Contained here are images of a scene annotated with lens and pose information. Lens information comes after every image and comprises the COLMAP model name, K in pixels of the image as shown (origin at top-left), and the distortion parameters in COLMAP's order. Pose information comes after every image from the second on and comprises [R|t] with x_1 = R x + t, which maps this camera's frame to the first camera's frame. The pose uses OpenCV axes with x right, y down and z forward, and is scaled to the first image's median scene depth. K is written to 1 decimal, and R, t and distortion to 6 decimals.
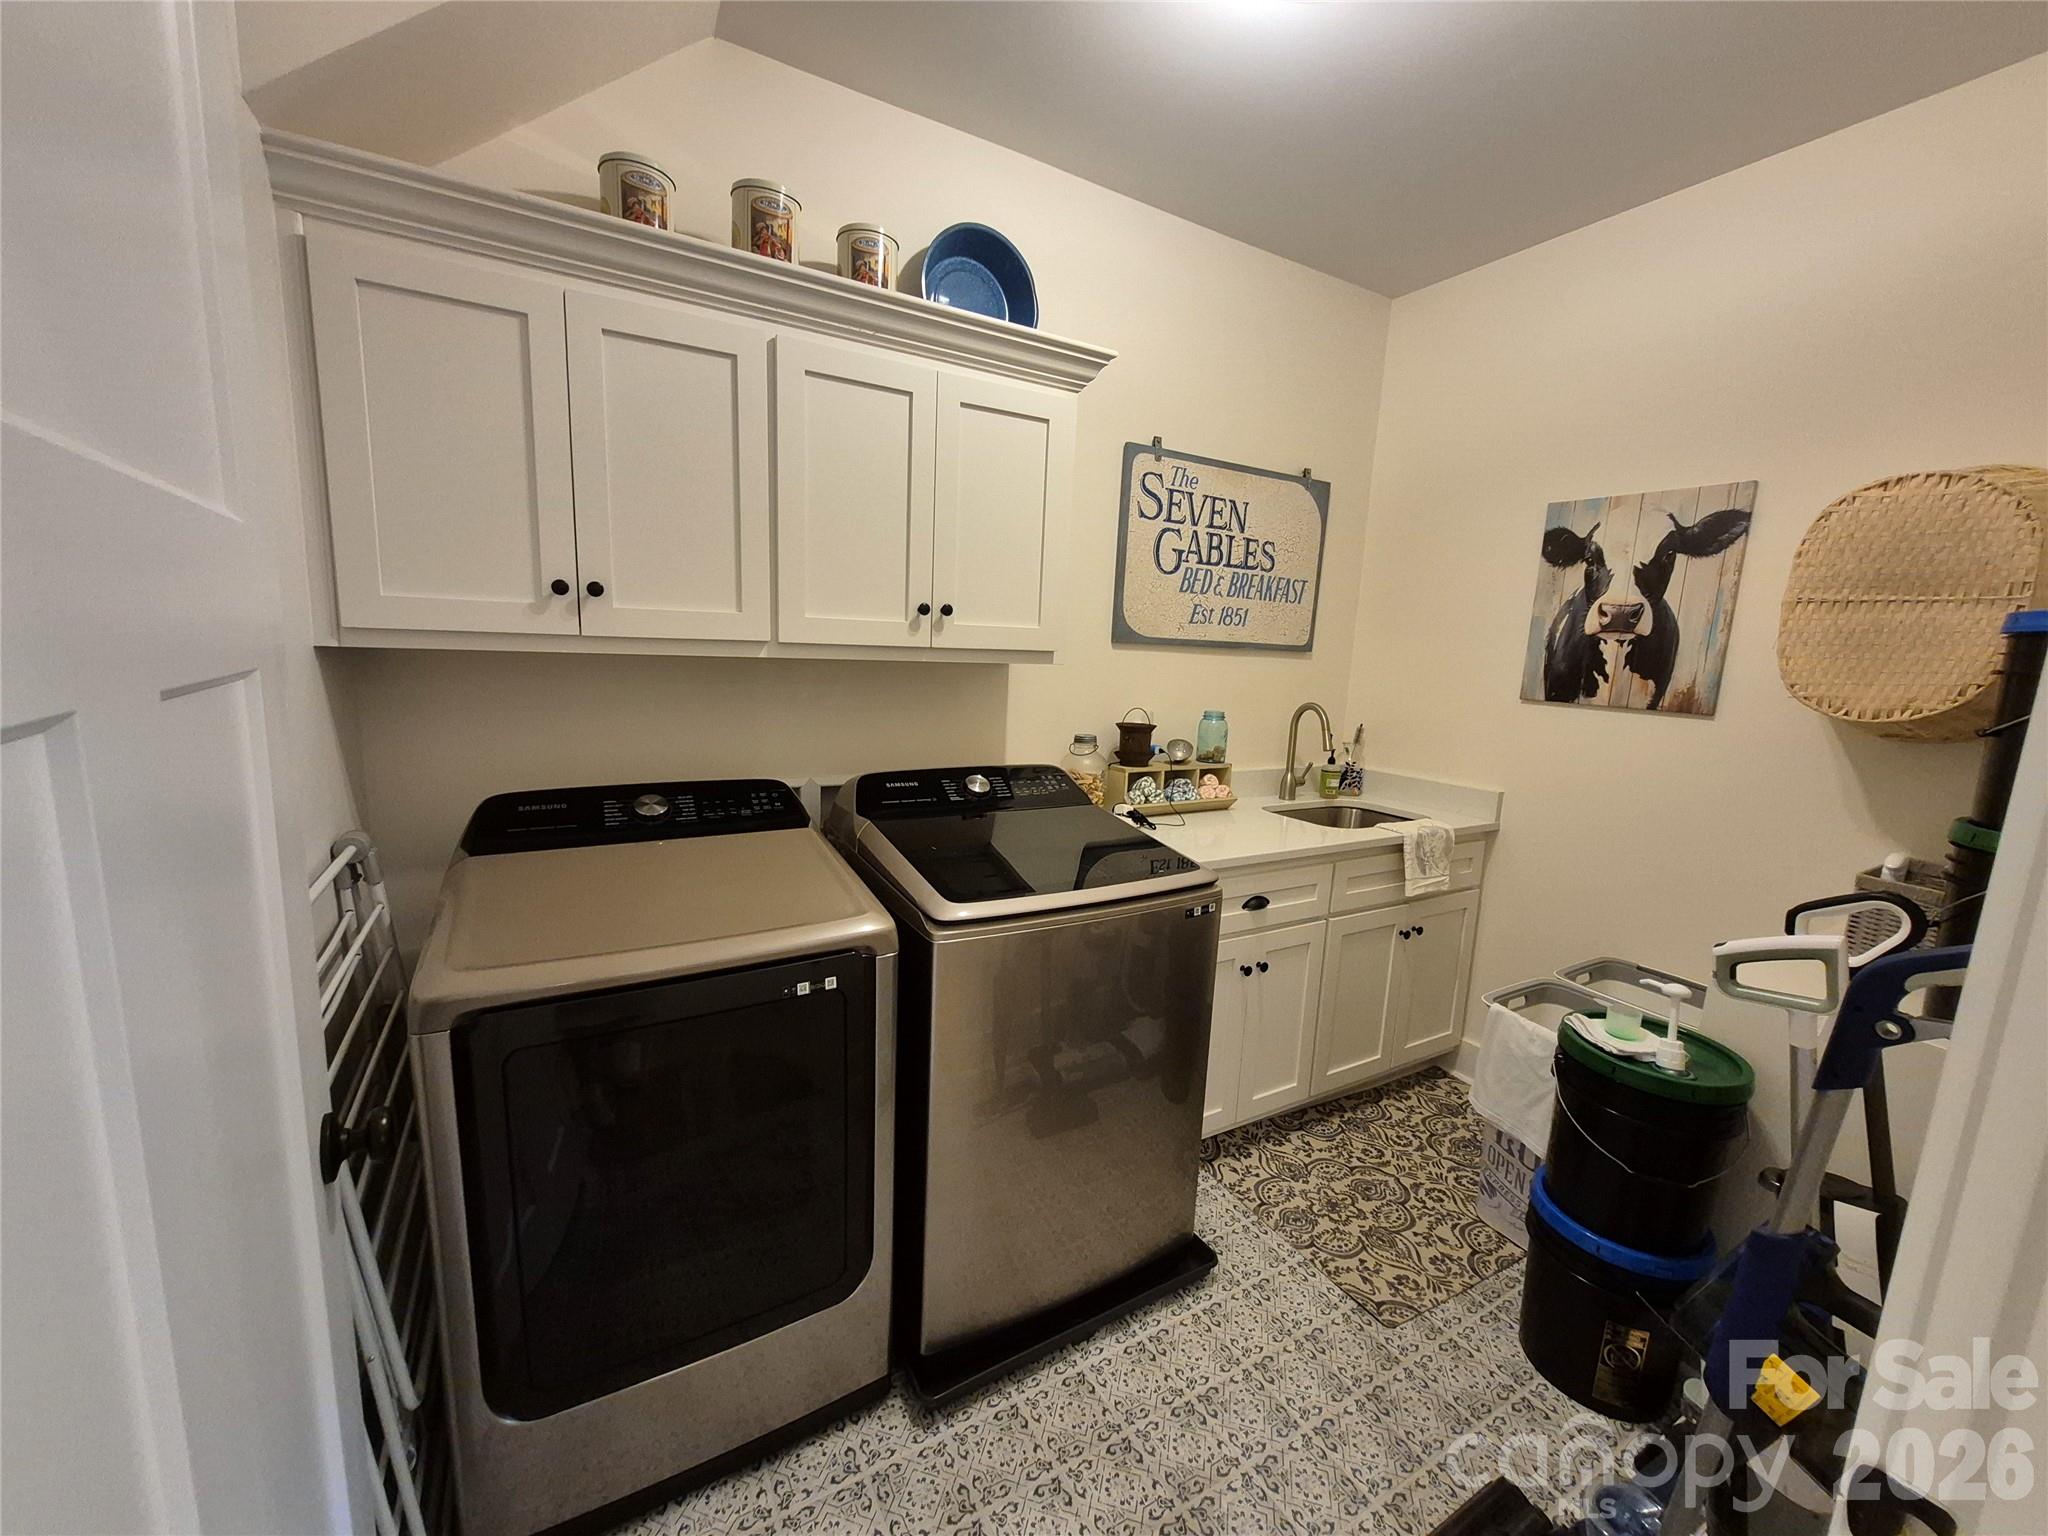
lens RADIAL K [[802.4, 0, 1035.8], [0, 802.4, 763.4], [0, 0, 1]] dist [0.001315, -0.000694]
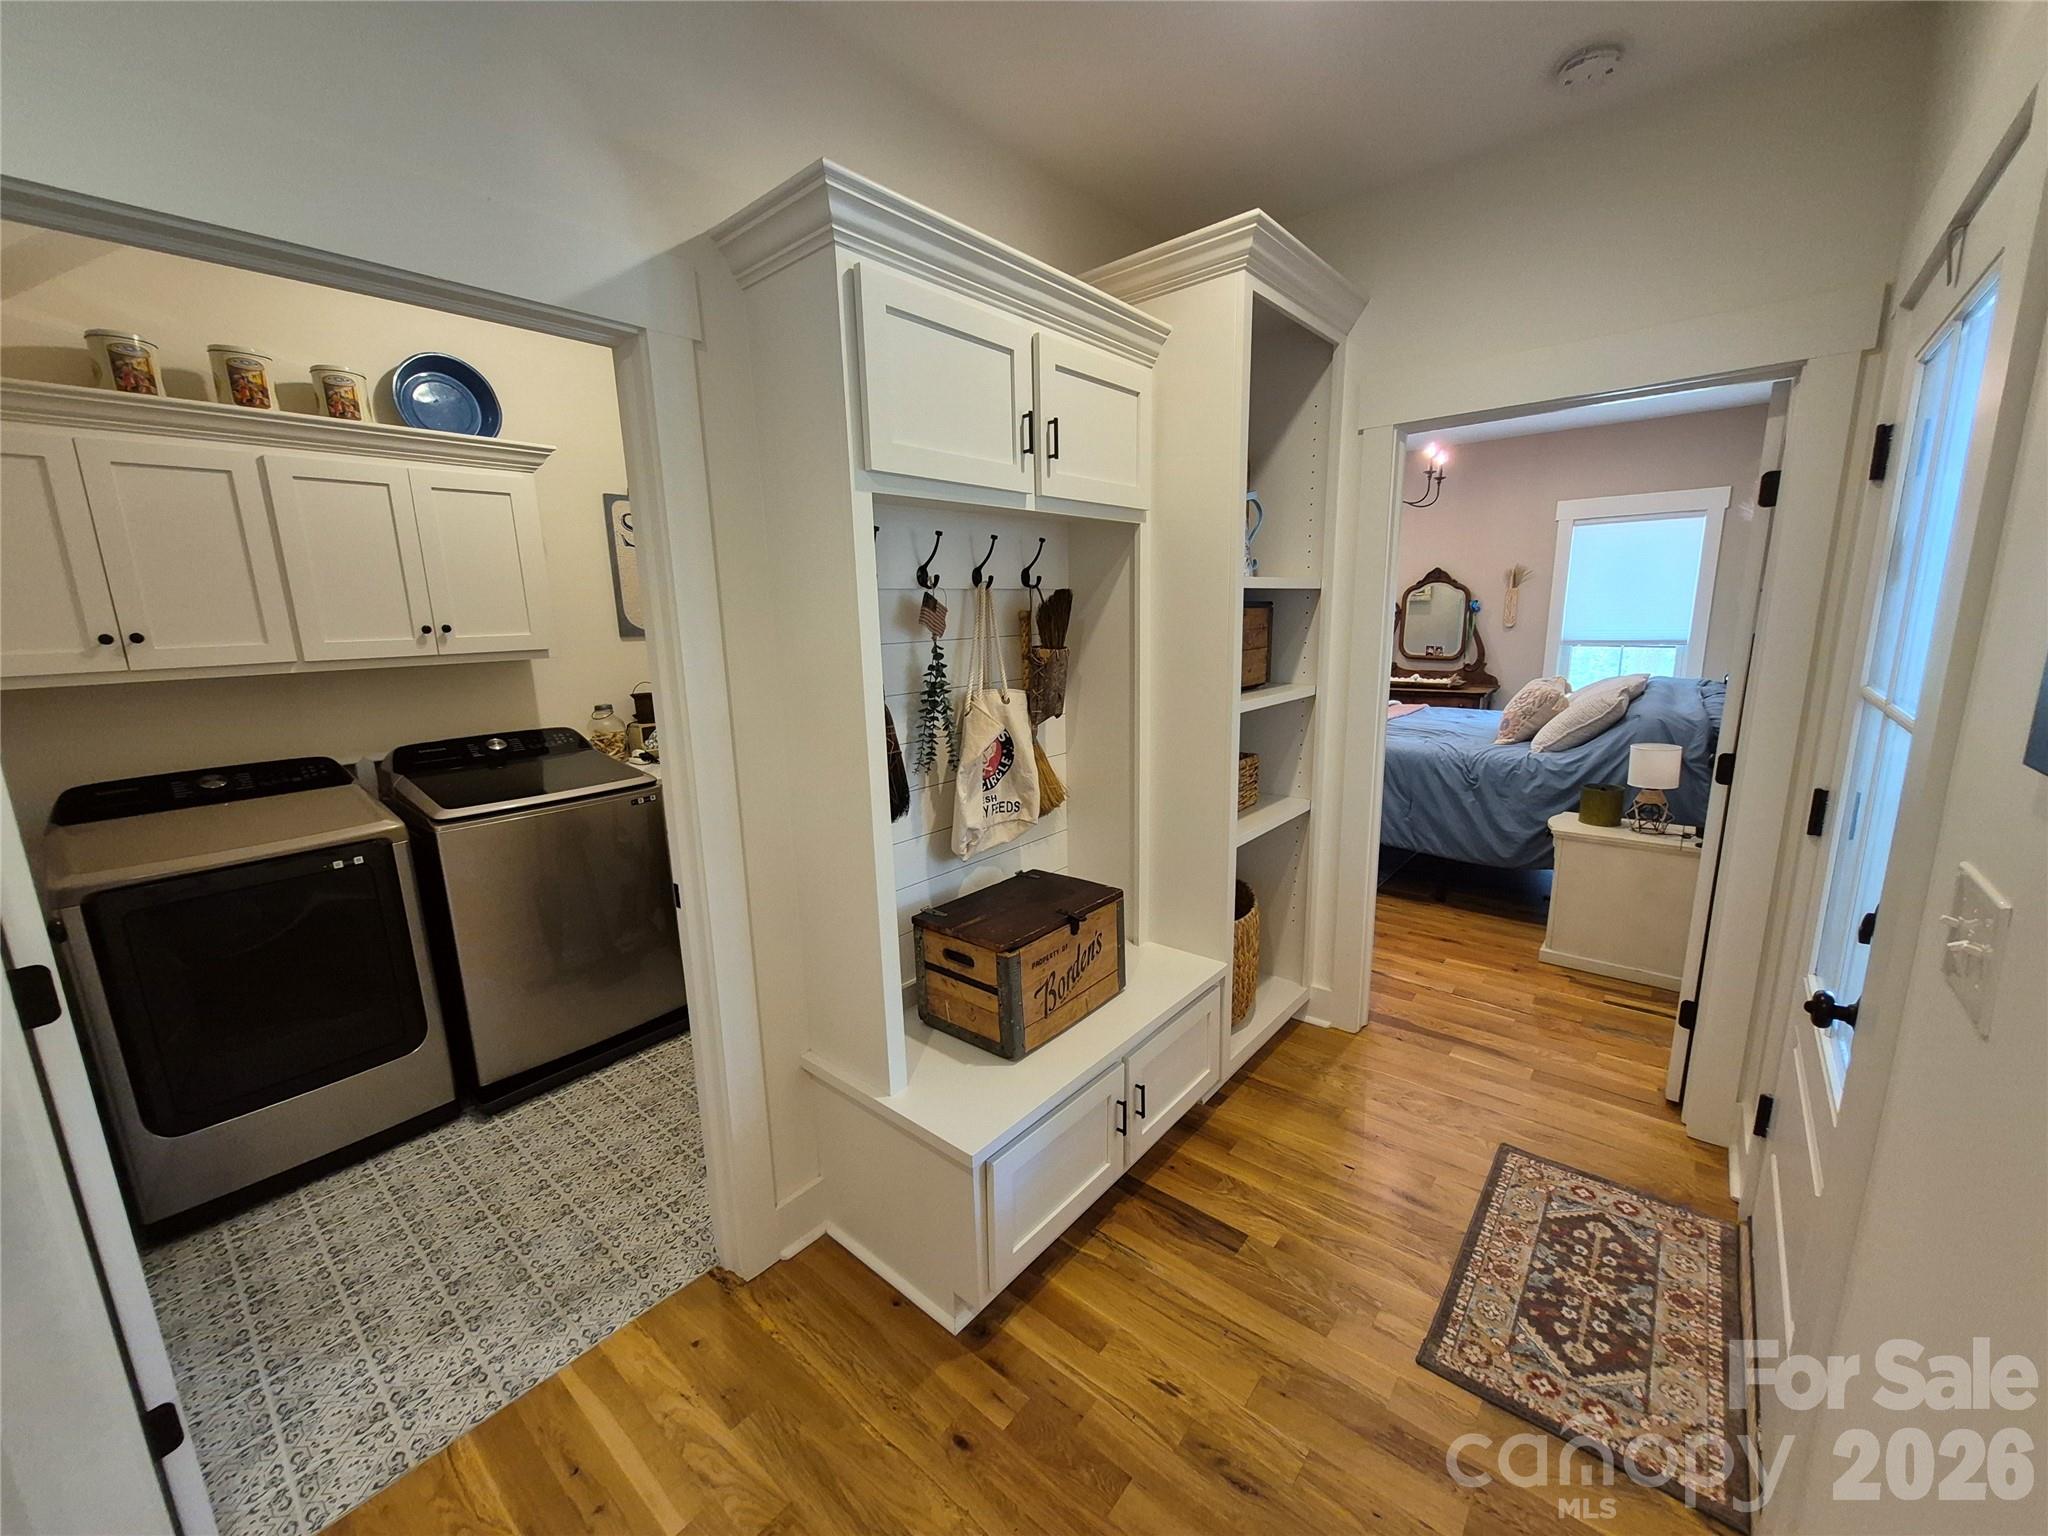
lens RADIAL K [[802.4, 0, 1033.2], [0, 802.4, 764.8], [0, 0, 1]] dist [0.001315, -0.000694]
pose [[0.937423, -0.131266, 0.322501, 0.295600], [0.118117, 0.991179, 0.060100, 0.071981], [-0.327546, -0.018246, 0.944659, -0.566523]]
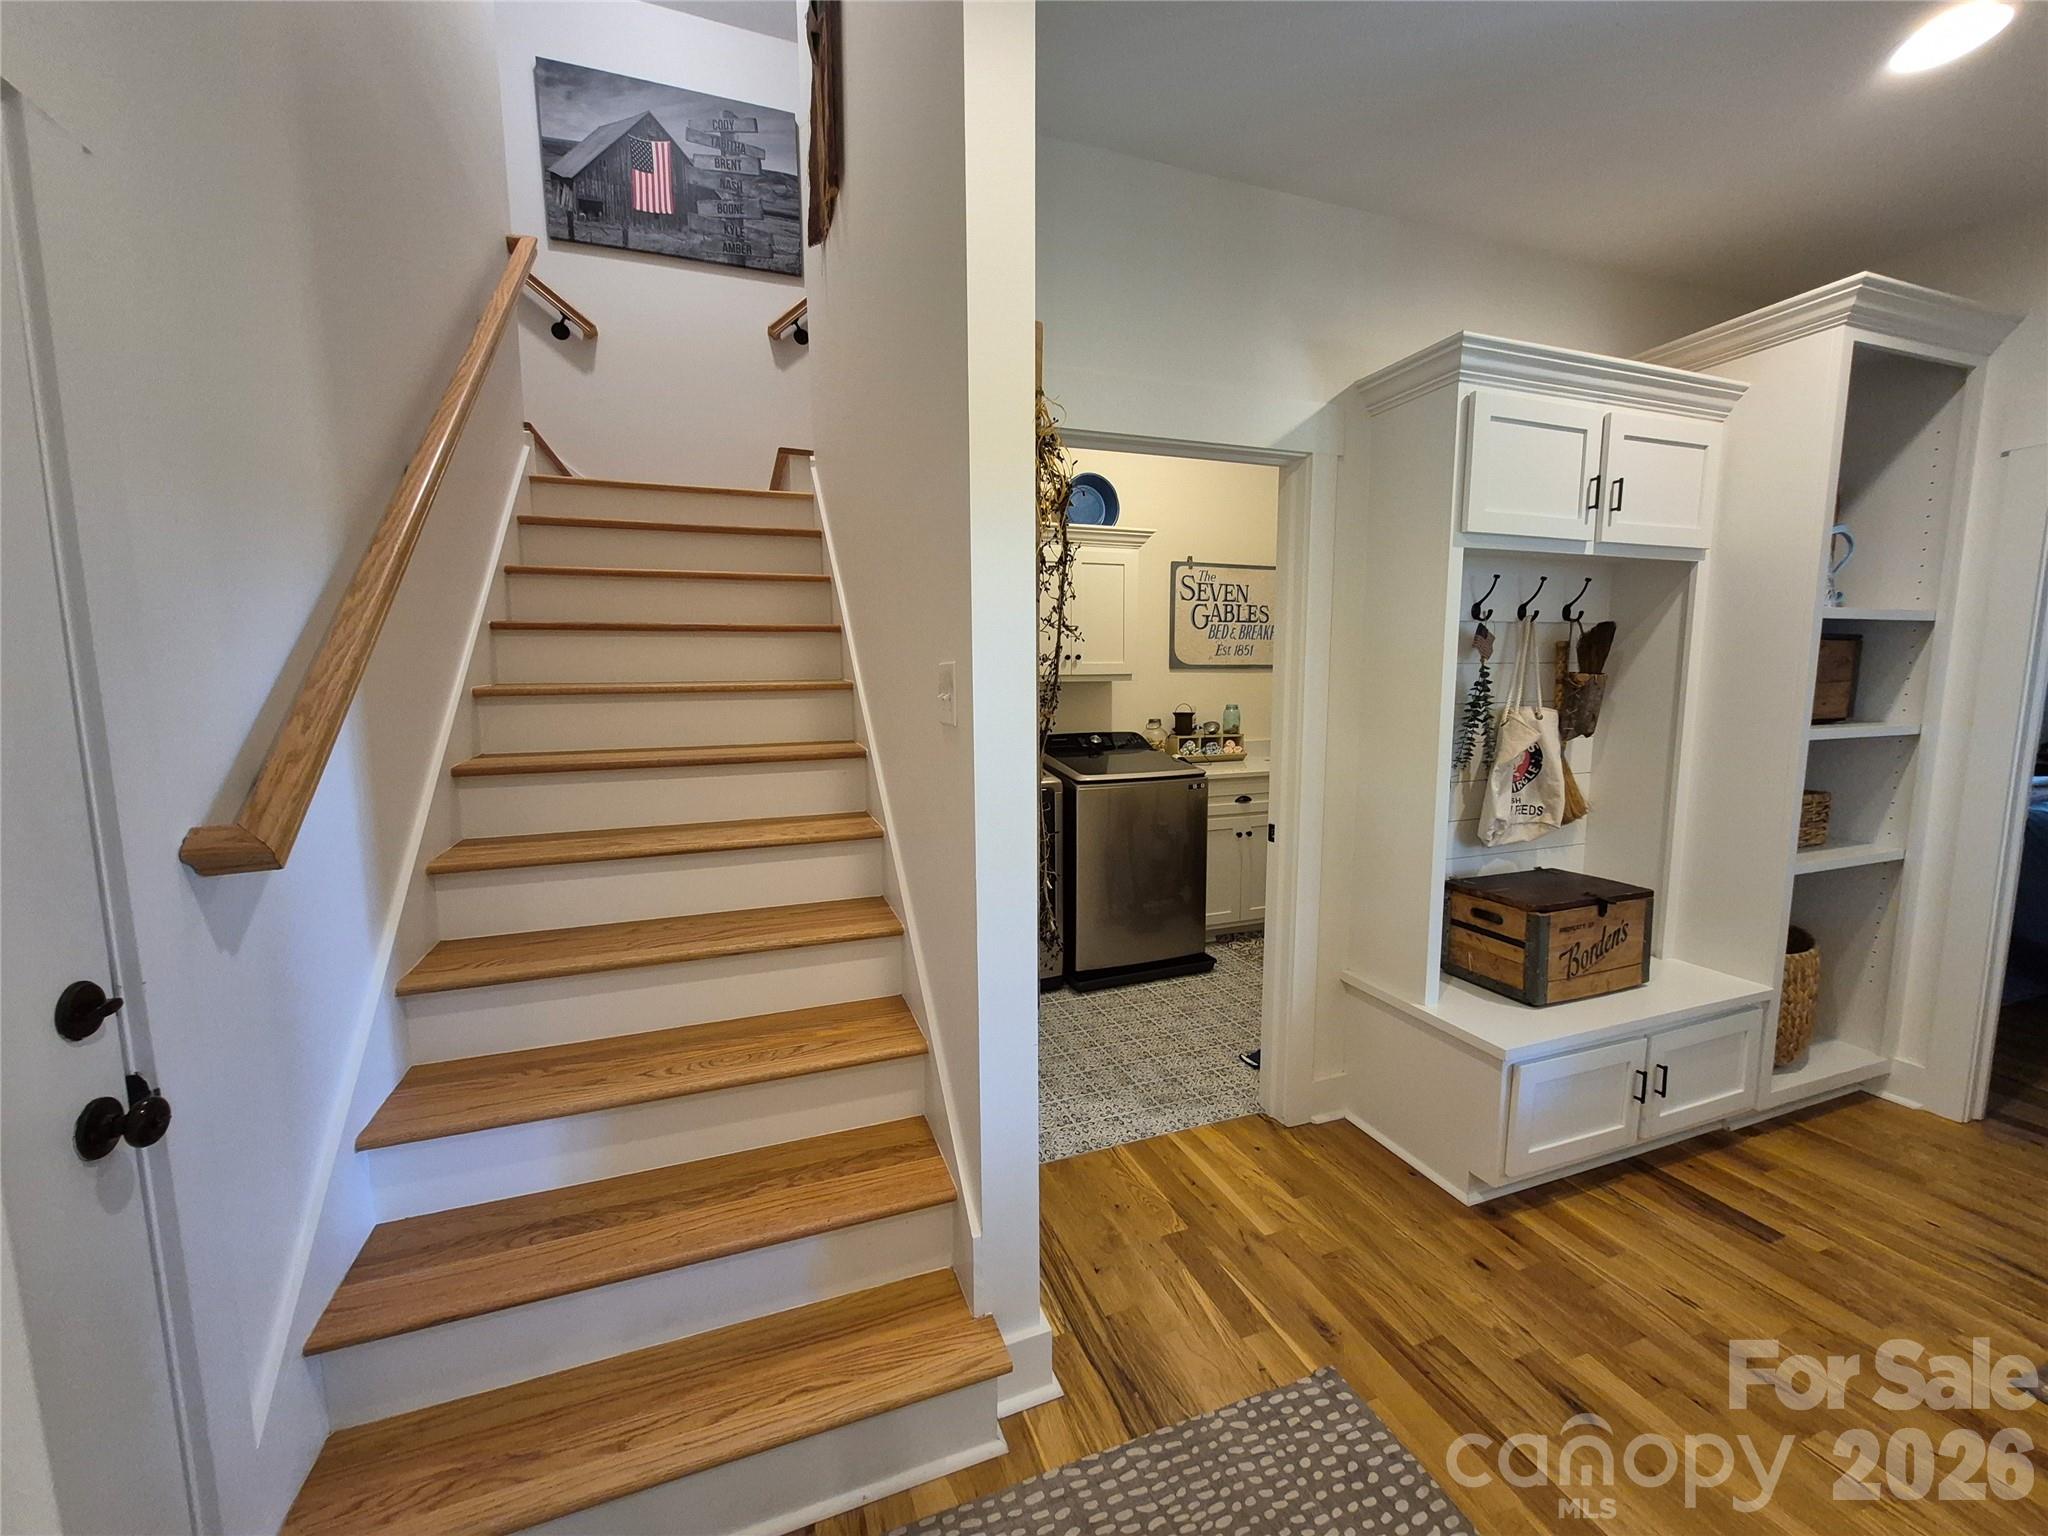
lens RADIAL K [[802.4, 0, 1024.4], [0, 802.4, 764.7], [0, 0, 1]] dist [0.001315, -0.000694]
pose [[0.983305, -0.031064, -0.179292, 0.093064], [0.023070, 0.998652, -0.046500, 0.146693], [0.180494, 0.041587, 0.982696, -0.852881]]
